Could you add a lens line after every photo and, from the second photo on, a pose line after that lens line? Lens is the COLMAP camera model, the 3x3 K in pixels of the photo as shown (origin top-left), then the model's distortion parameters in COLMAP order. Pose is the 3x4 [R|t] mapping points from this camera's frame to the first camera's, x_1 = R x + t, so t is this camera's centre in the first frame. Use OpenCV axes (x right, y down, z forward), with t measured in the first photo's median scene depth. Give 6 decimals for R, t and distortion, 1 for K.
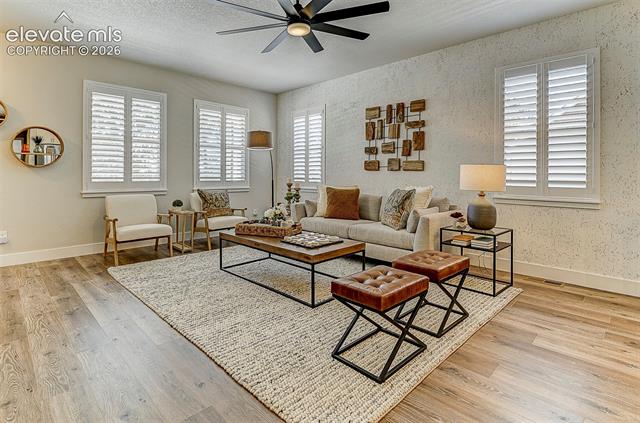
lens RADIAL K [[321.1, 0, 319.9], [0, 321.1, 173.1], [0, 0, 1]] dist [-0.012572, -0.000268]
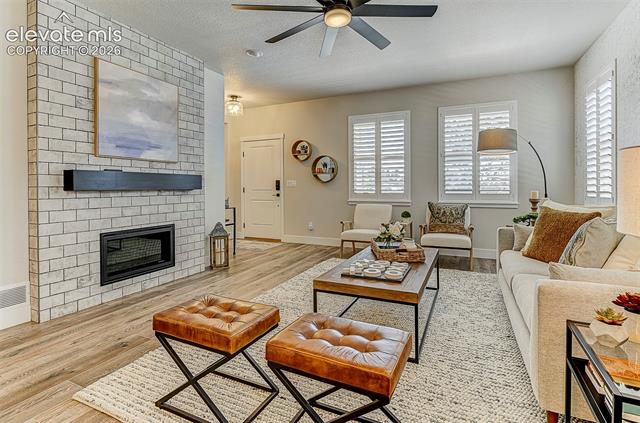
lens RADIAL K [[314.9, 0, 324.0], [0, 314.9, 185.2], [0, 0, 1]] dist [-0.000480, -0.000277]
pose [[0.335840, -0.010528, -0.941860, 0.400737], [0.010040, 0.999921, -0.007597, 0.003557], [0.941866, -0.006905, 0.335919, 0.375532]]
